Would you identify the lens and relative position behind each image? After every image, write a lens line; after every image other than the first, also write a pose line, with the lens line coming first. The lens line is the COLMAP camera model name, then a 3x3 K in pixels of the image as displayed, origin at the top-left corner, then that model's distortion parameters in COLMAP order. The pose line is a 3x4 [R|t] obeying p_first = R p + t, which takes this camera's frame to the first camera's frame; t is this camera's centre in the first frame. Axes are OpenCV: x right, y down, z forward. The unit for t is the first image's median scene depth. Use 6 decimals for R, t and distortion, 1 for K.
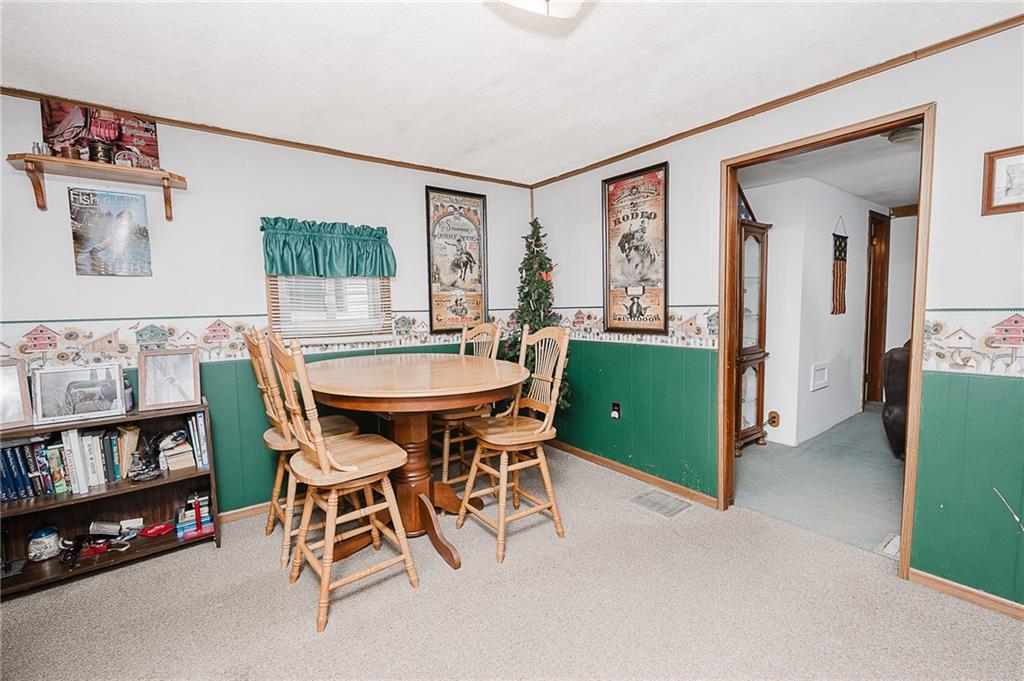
lens RADIAL K [[445.9, 0, 512.0], [0, 445.9, 340.5], [0, 0, 1]] dist [0.000160, -0.000063]
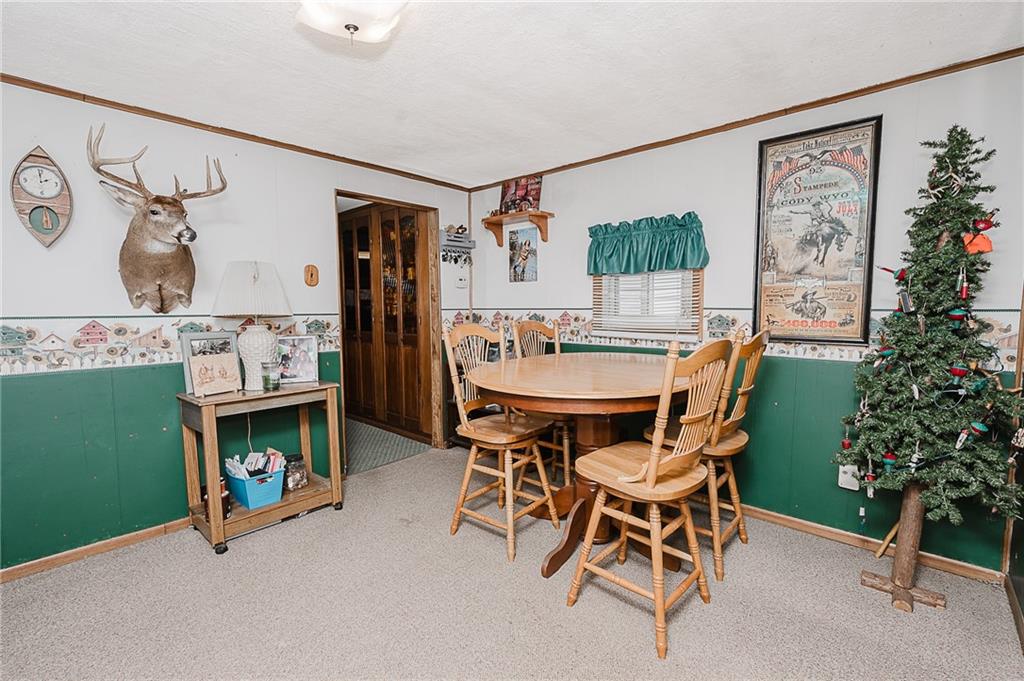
lens RADIAL K [[464.4, 0, 502.6], [0, 464.4, 343.4], [0, 0, 1]] dist [0.000441, 0.000160]
pose [[0.171506, 0.097005, -0.980396, 0.540930], [-0.078339, 0.993332, 0.084581, -0.044159], [0.982063, 0.062297, 0.177962, 0.470469]]
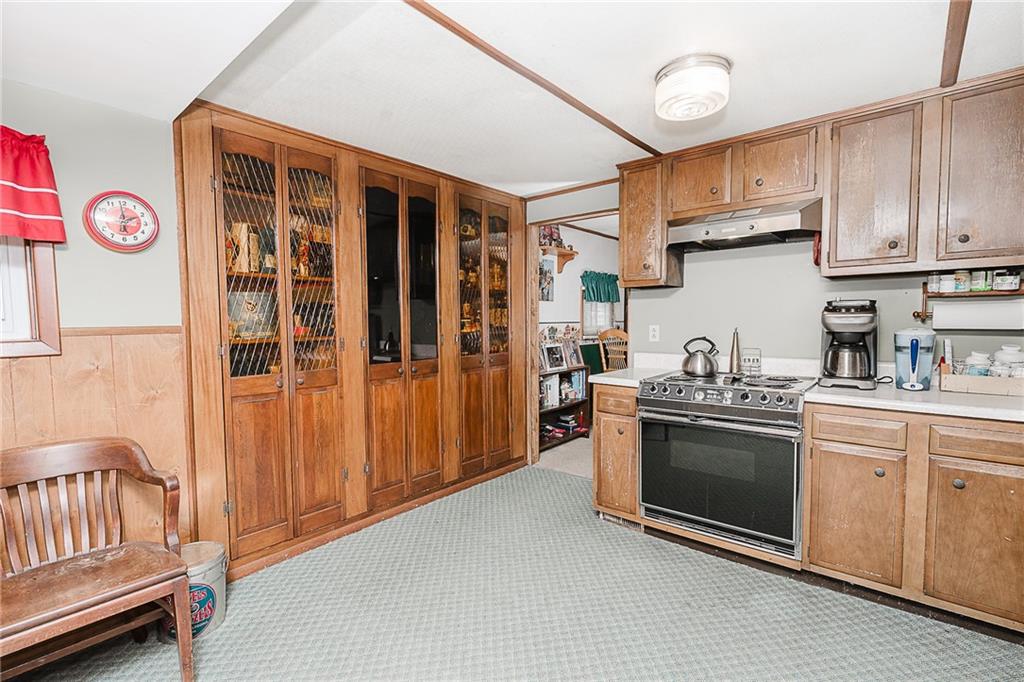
lens RADIAL K [[464.4, 0, 502.6], [0, 464.4, 343.9], [0, 0, 1]] dist [0.000441, 0.000160]
pose [[0.978700, 0.001799, 0.205288, -1.084246], [0.004770, 0.999492, -0.031501, 0.079378], [-0.205241, 0.031809, 0.978194, -0.709246]]
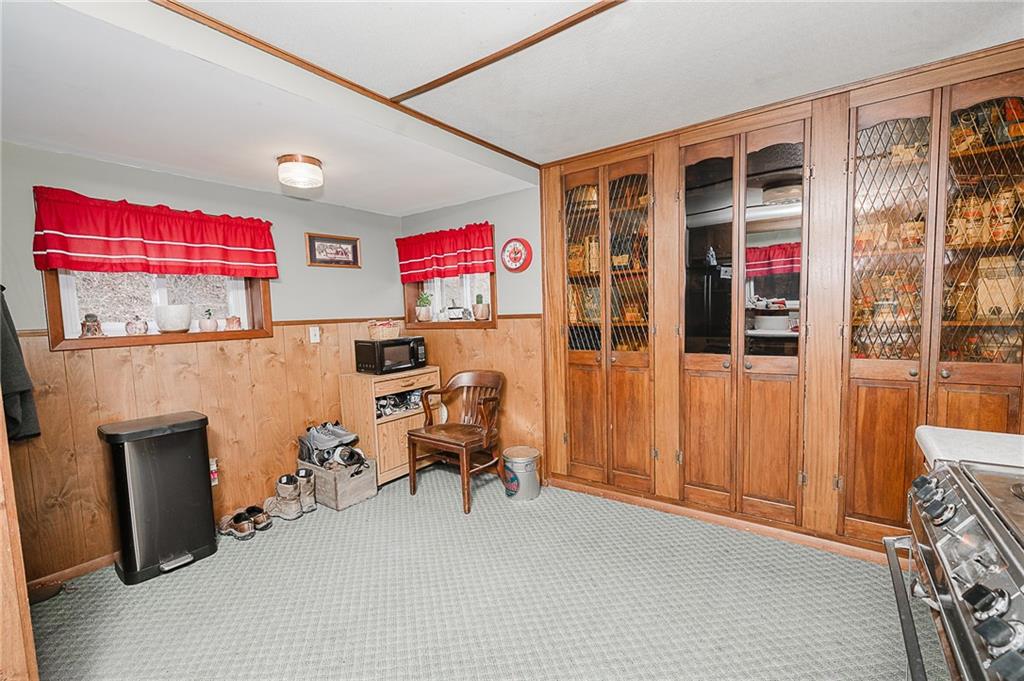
lens RADIAL K [[445.9, 0, 512.0], [0, 445.9, 340.5], [0, 0, 1]] dist [0.000160, -0.000063]
pose [[0.296558, 0.079097, -0.951734, -0.557572], [-0.051612, 0.996435, 0.066730, 0.036127], [0.953619, 0.029331, 0.299583, -0.396658]]
